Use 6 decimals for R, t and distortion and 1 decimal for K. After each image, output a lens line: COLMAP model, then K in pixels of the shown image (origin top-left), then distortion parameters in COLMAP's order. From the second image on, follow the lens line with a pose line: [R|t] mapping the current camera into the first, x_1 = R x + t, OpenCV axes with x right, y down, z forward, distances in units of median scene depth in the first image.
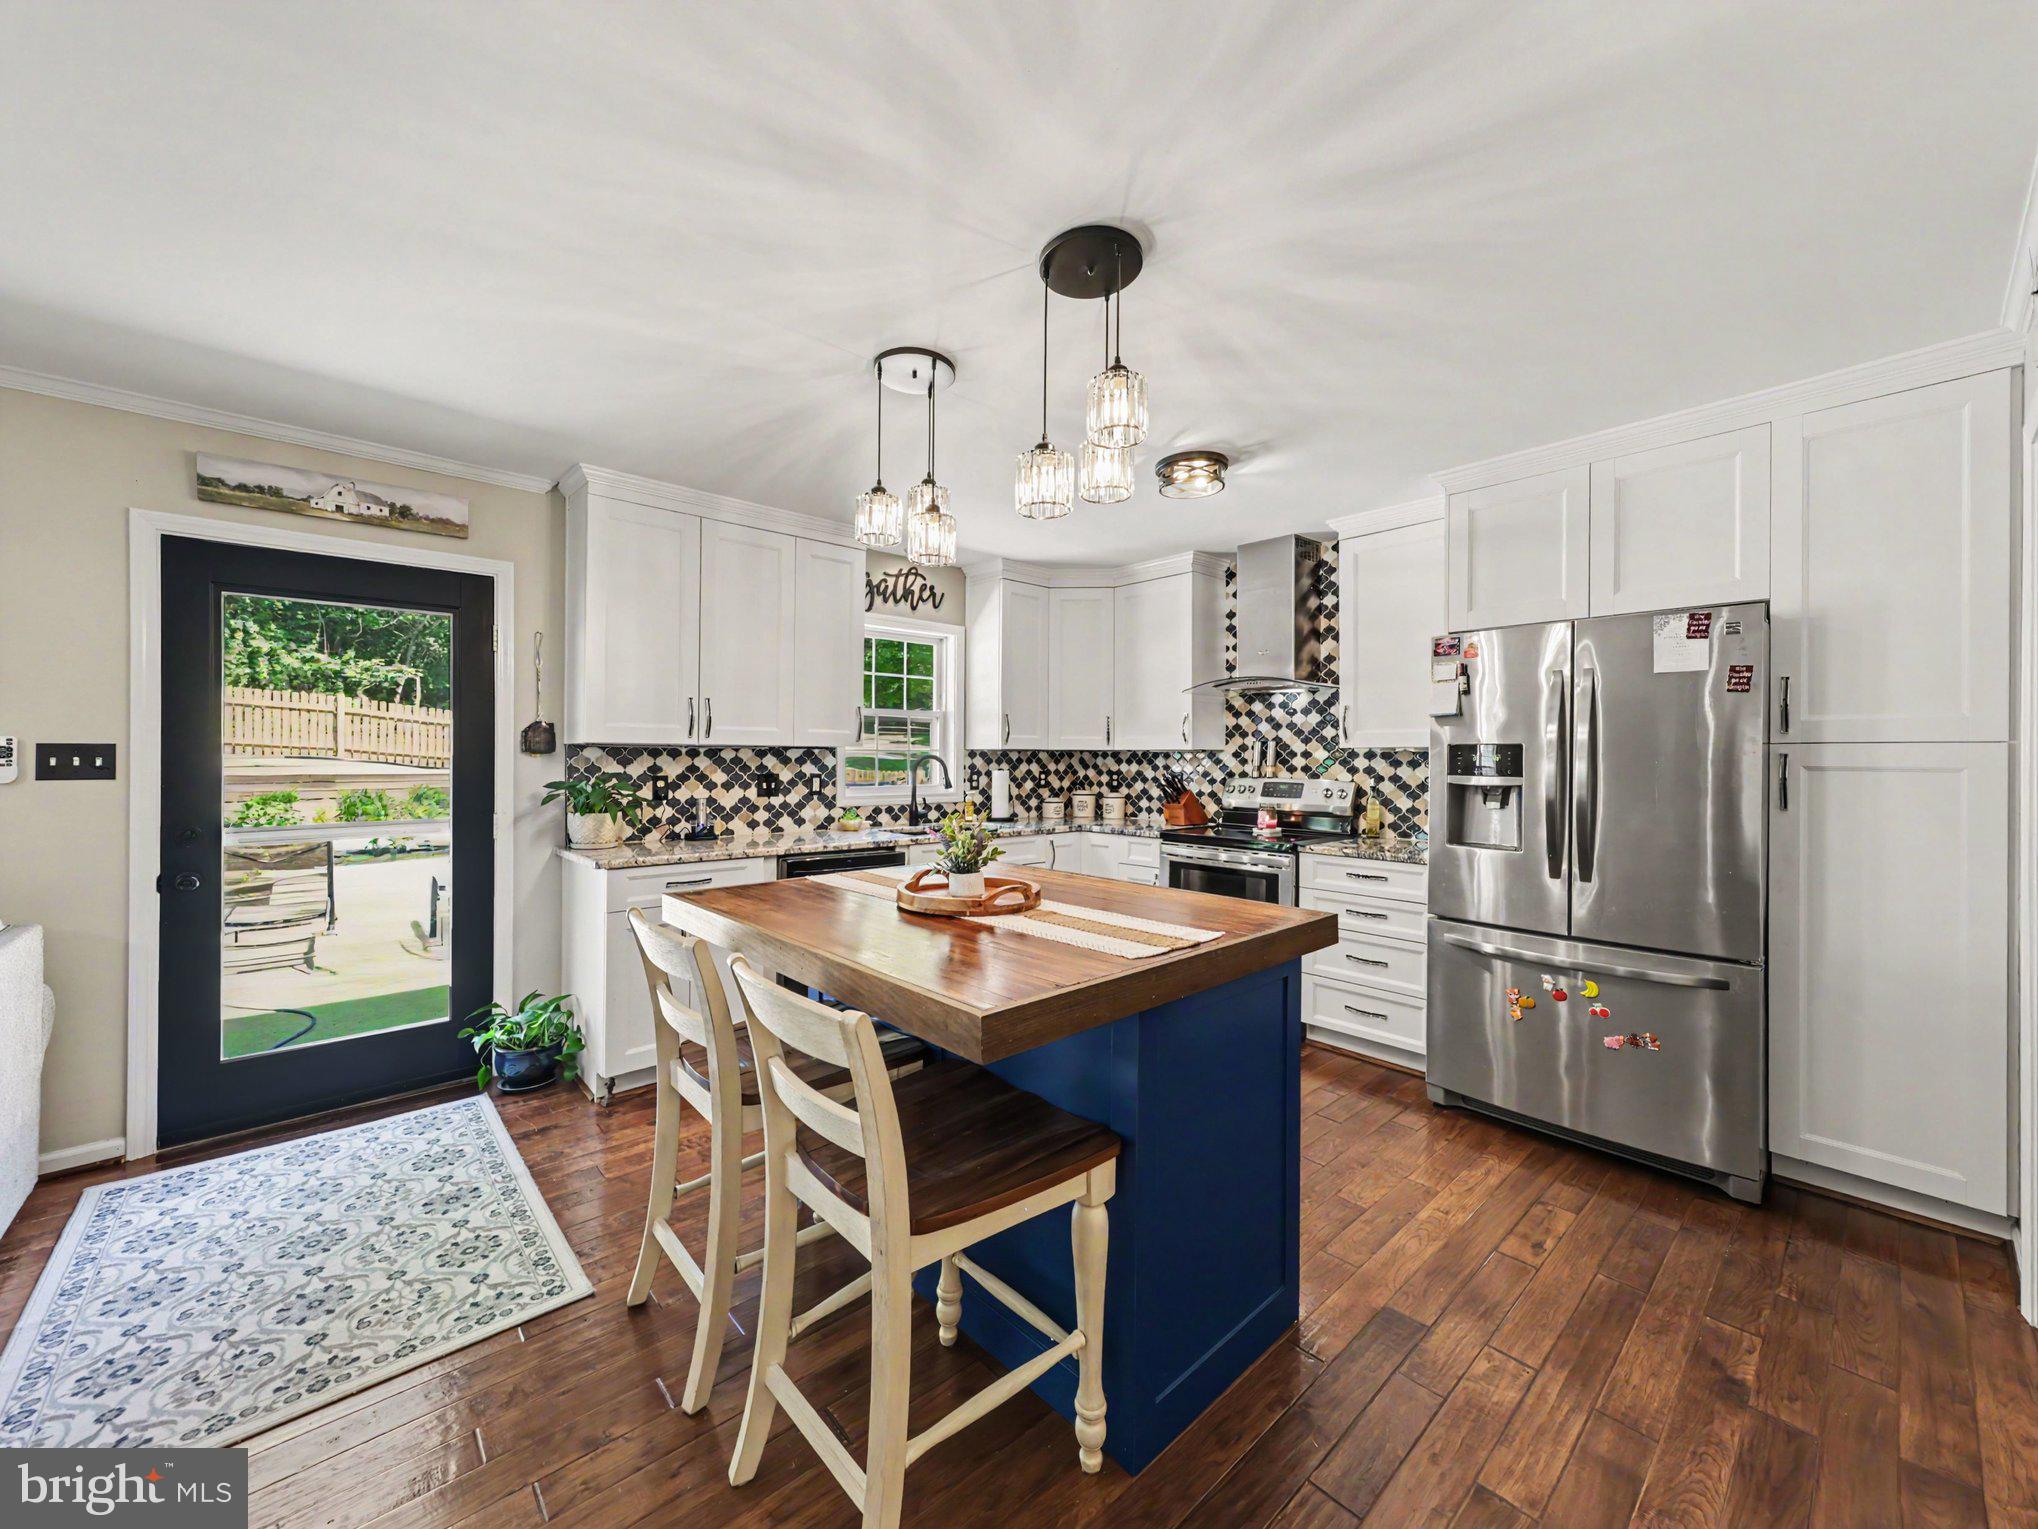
lens RADIAL K [[792.1, 0, 1010.1], [0, 792.1, 752.5], [0, 0, 1]] dist [0.003502, -0.000186]
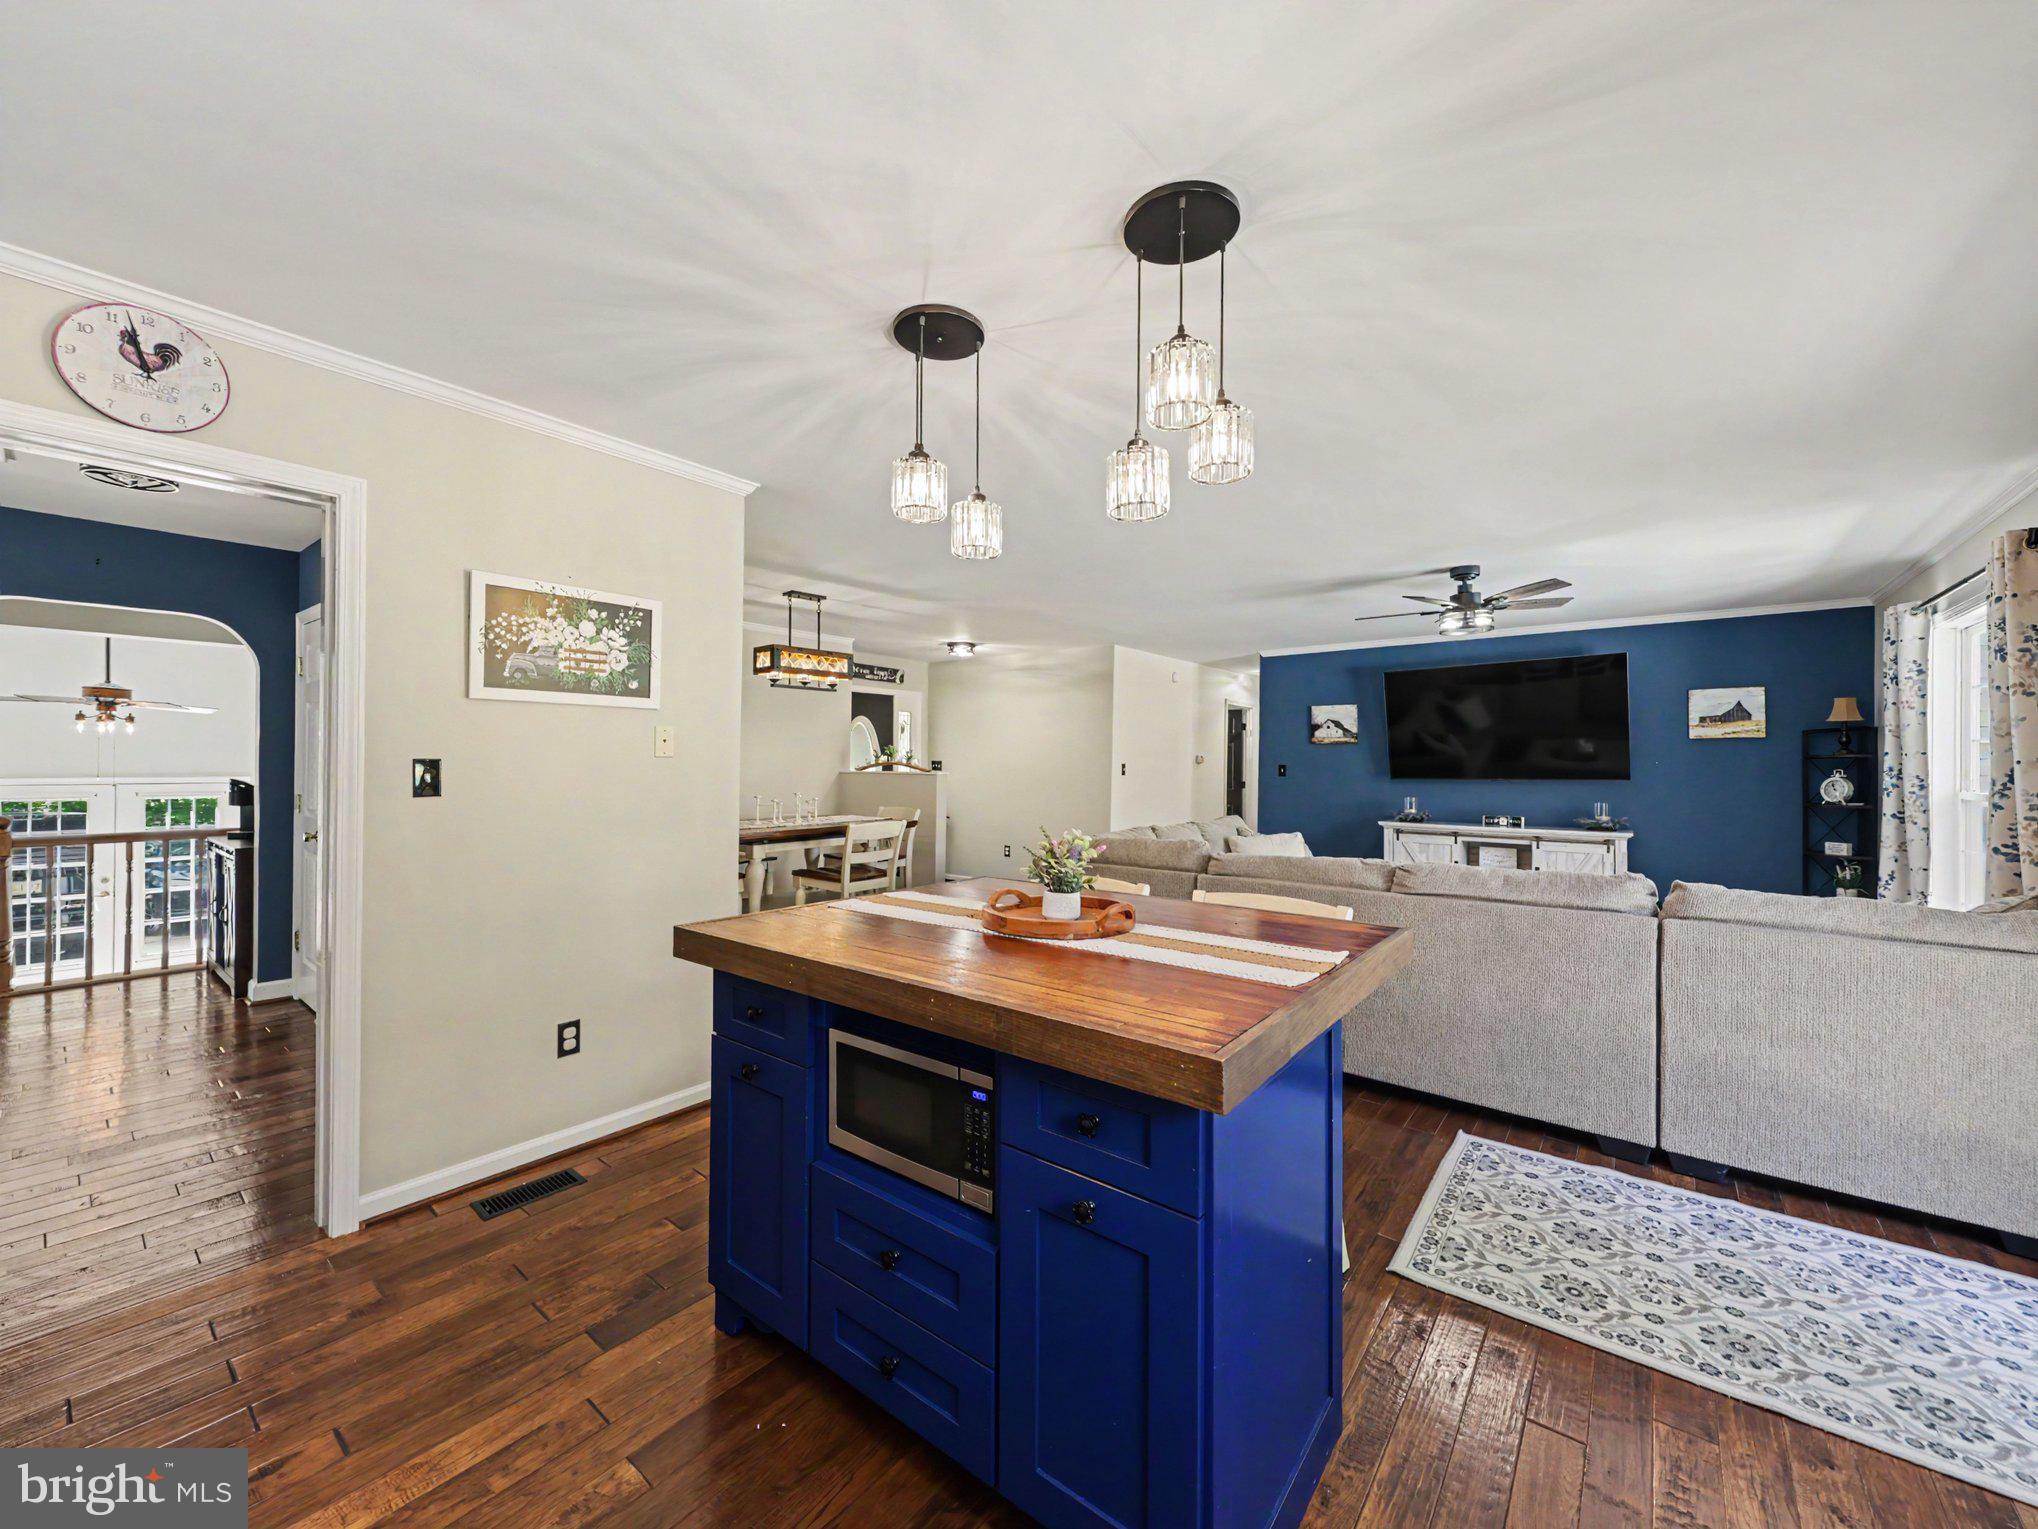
lens RADIAL K [[792.1, 0, 1019.8], [0, 792.1, 750.7], [0, 0, 1]] dist [0.003502, -0.000186]
pose [[-0.985031, -0.015019, -0.171719, 0.082822], [-0.011270, 0.999677, -0.022783, 0.003790], [0.172006, -0.020507, -0.984882, 1.016263]]
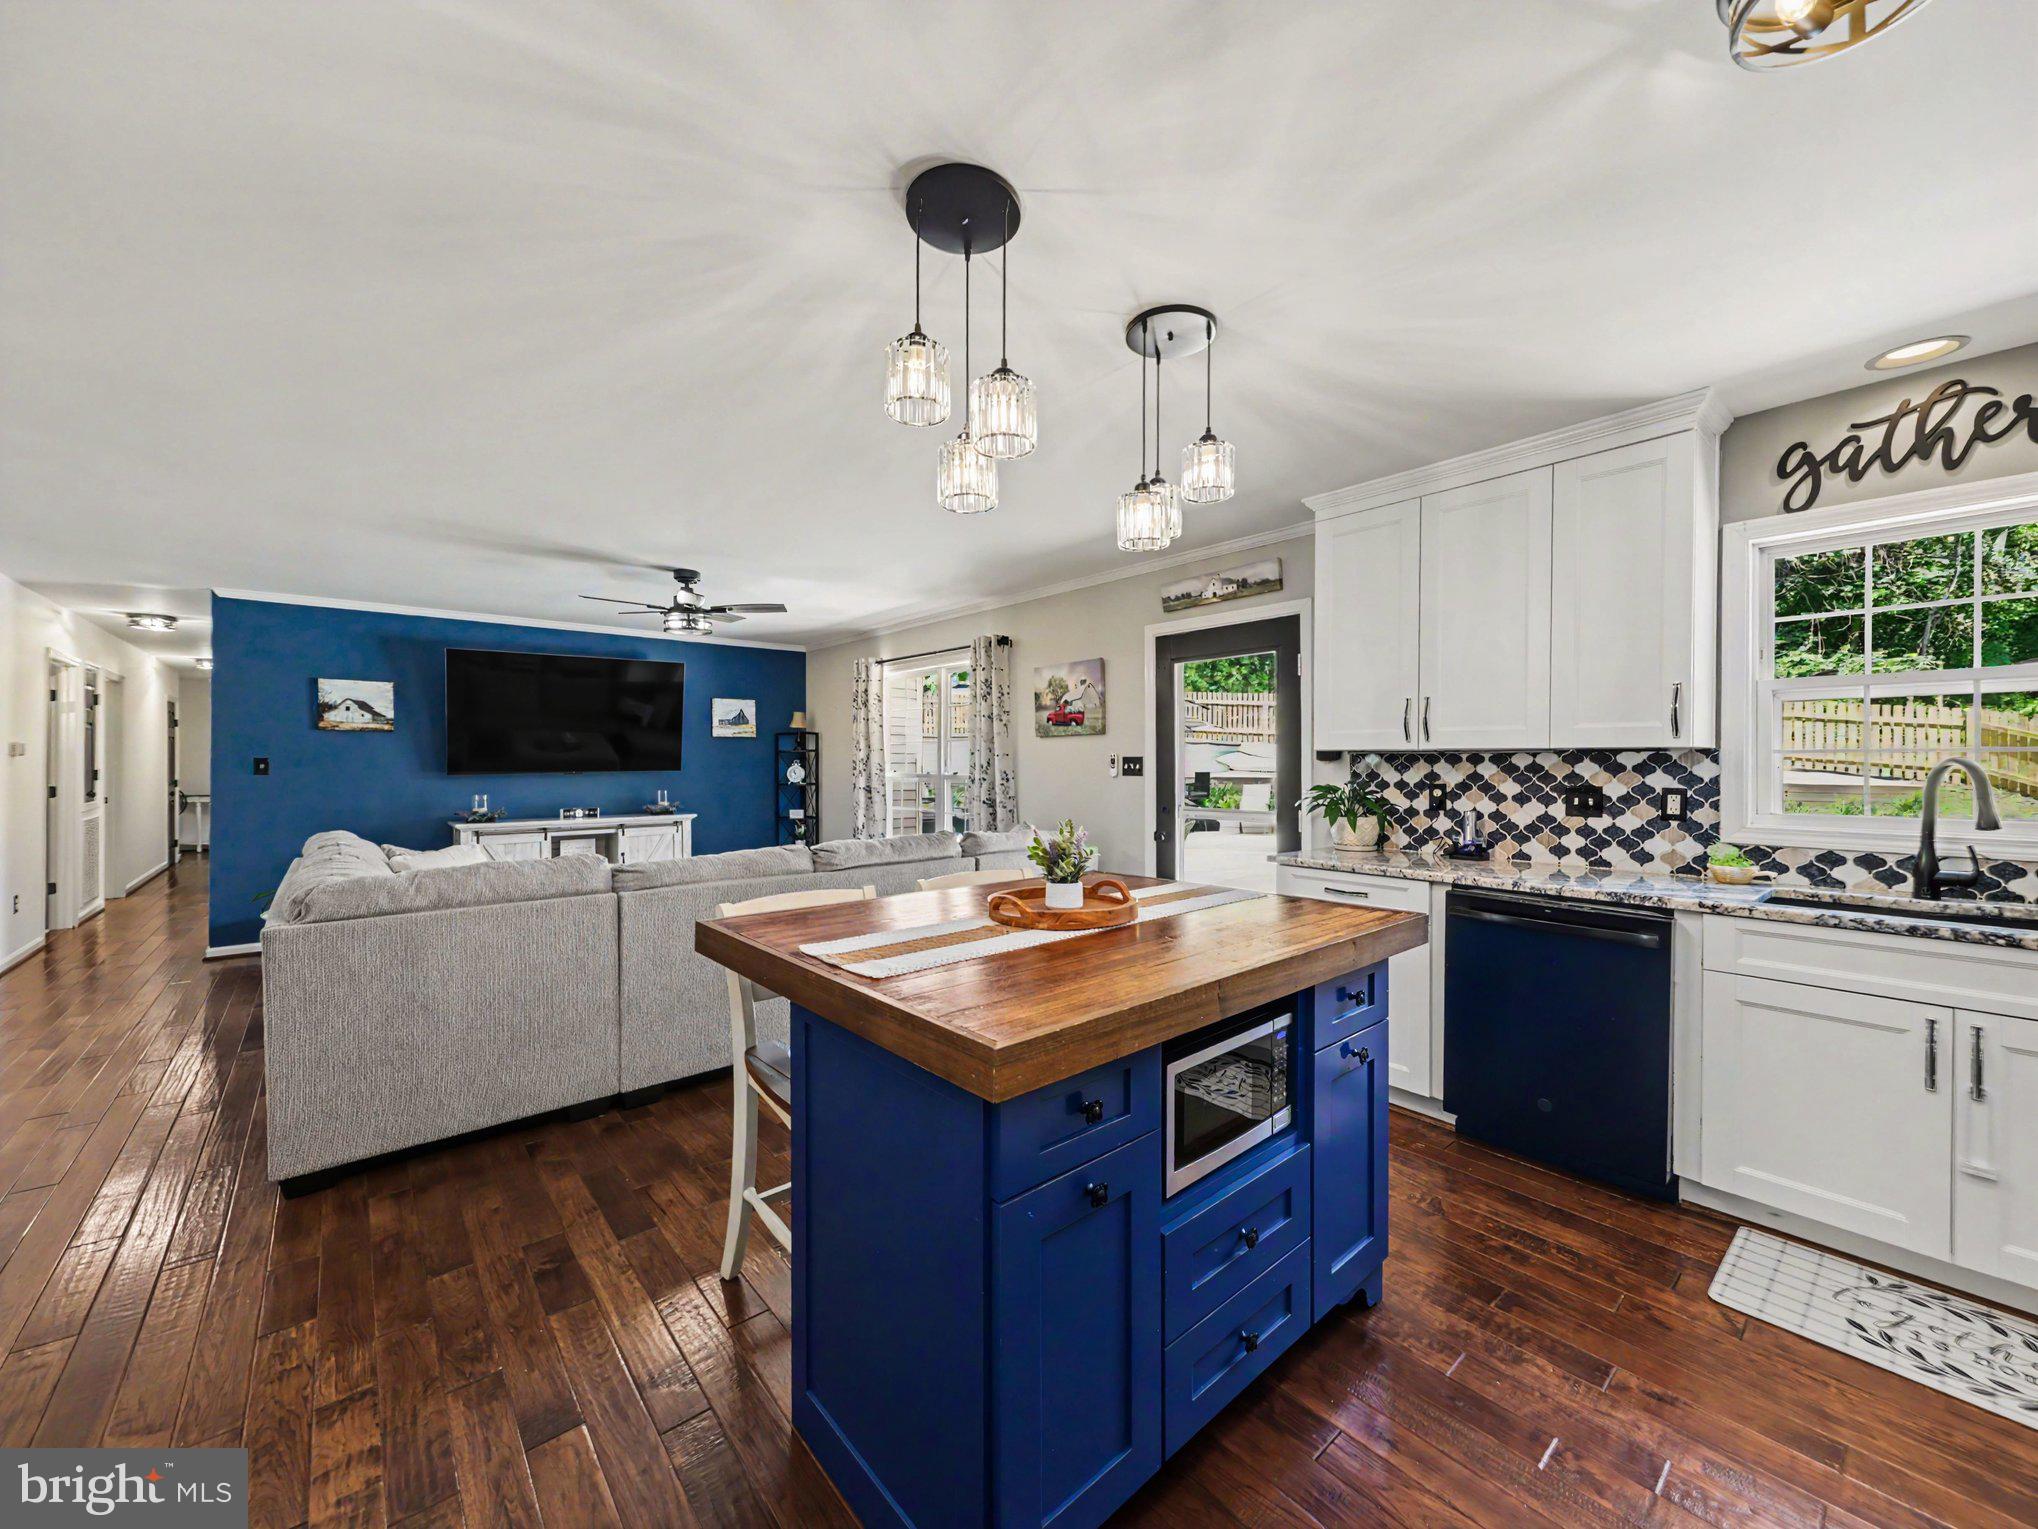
lens RADIAL K [[792.1, 0, 1020.4], [0, 792.1, 763.2], [0, 0, 1]] dist [0.003502, -0.000186]
pose [[-0.027498, -0.003261, -0.999617, 0.477048], [0.004494, 0.999984, -0.003385, 0.005992], [0.999612, -0.004585, -0.027483, 0.517563]]
